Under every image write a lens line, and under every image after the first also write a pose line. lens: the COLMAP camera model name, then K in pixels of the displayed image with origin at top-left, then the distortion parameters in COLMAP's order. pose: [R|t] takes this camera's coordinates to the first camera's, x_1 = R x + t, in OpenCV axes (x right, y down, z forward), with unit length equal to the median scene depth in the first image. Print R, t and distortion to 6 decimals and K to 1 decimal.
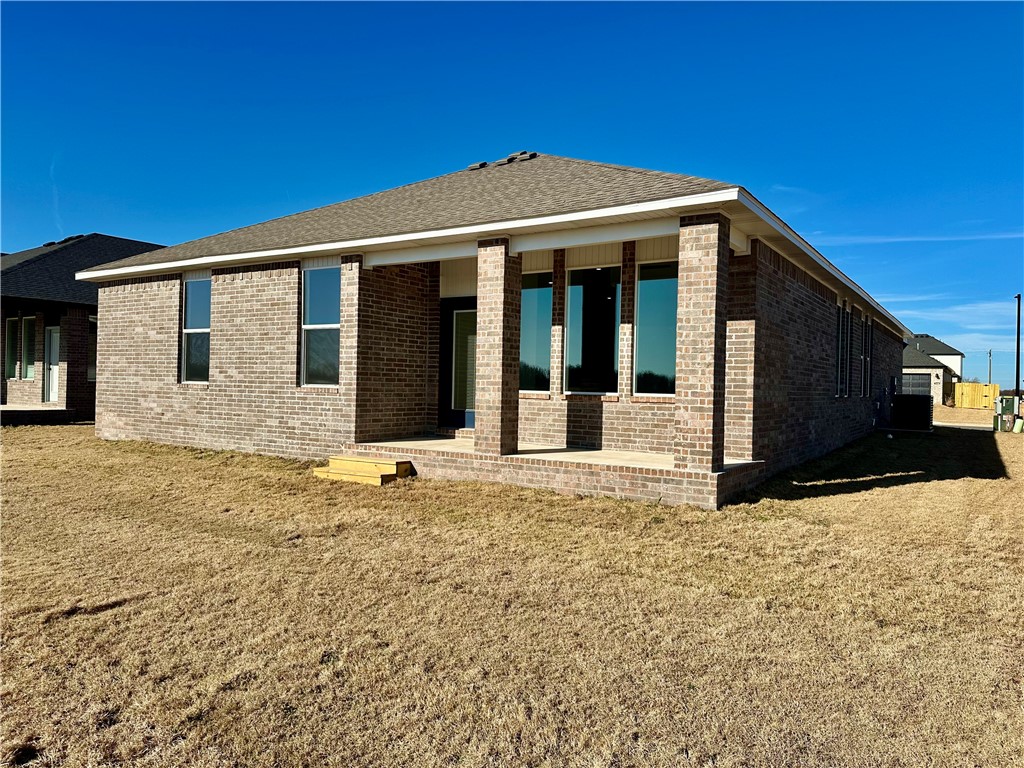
lens RADIAL K [[717.2, 0, 515.8], [0, 717.2, 383.6], [0, 0, 1]] dist [0.067049, -0.077770]
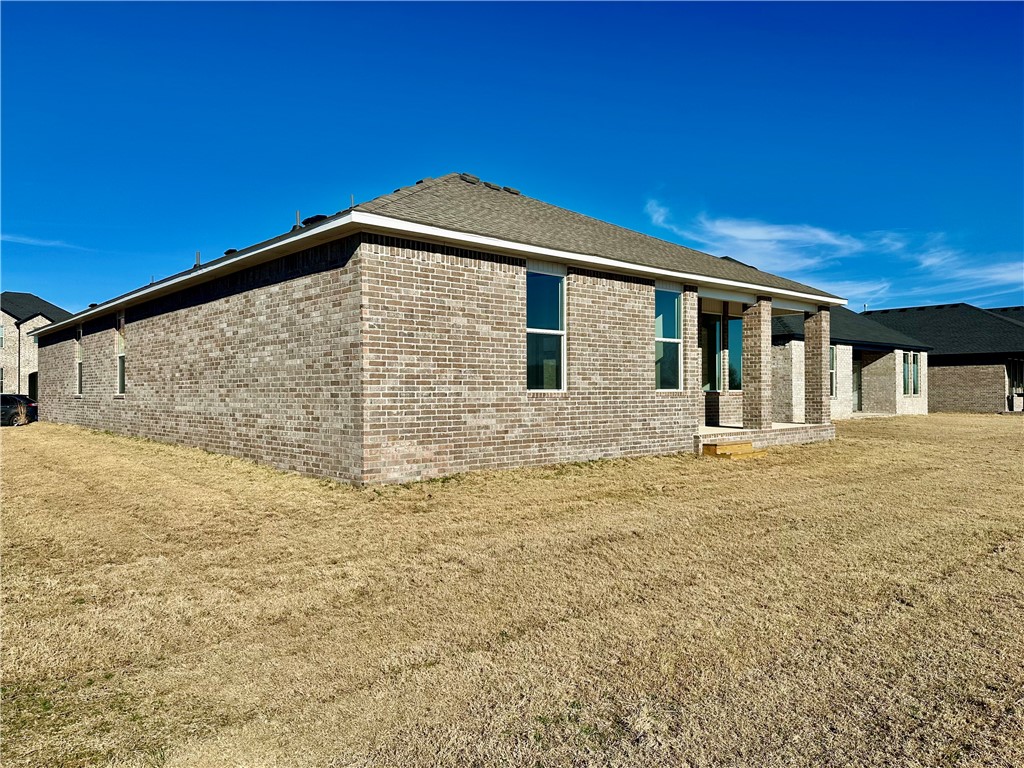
lens RADIAL K [[717.2, 0, 513.8], [0, 717.2, 385.8], [0, 0, 1]] dist [0.067049, -0.077770]
pose [[0.264522, -0.017311, 0.964224, -1.353555], [0.006738, 0.999848, 0.016102, -0.022829], [-0.964356, 0.002238, 0.264599, 0.852888]]
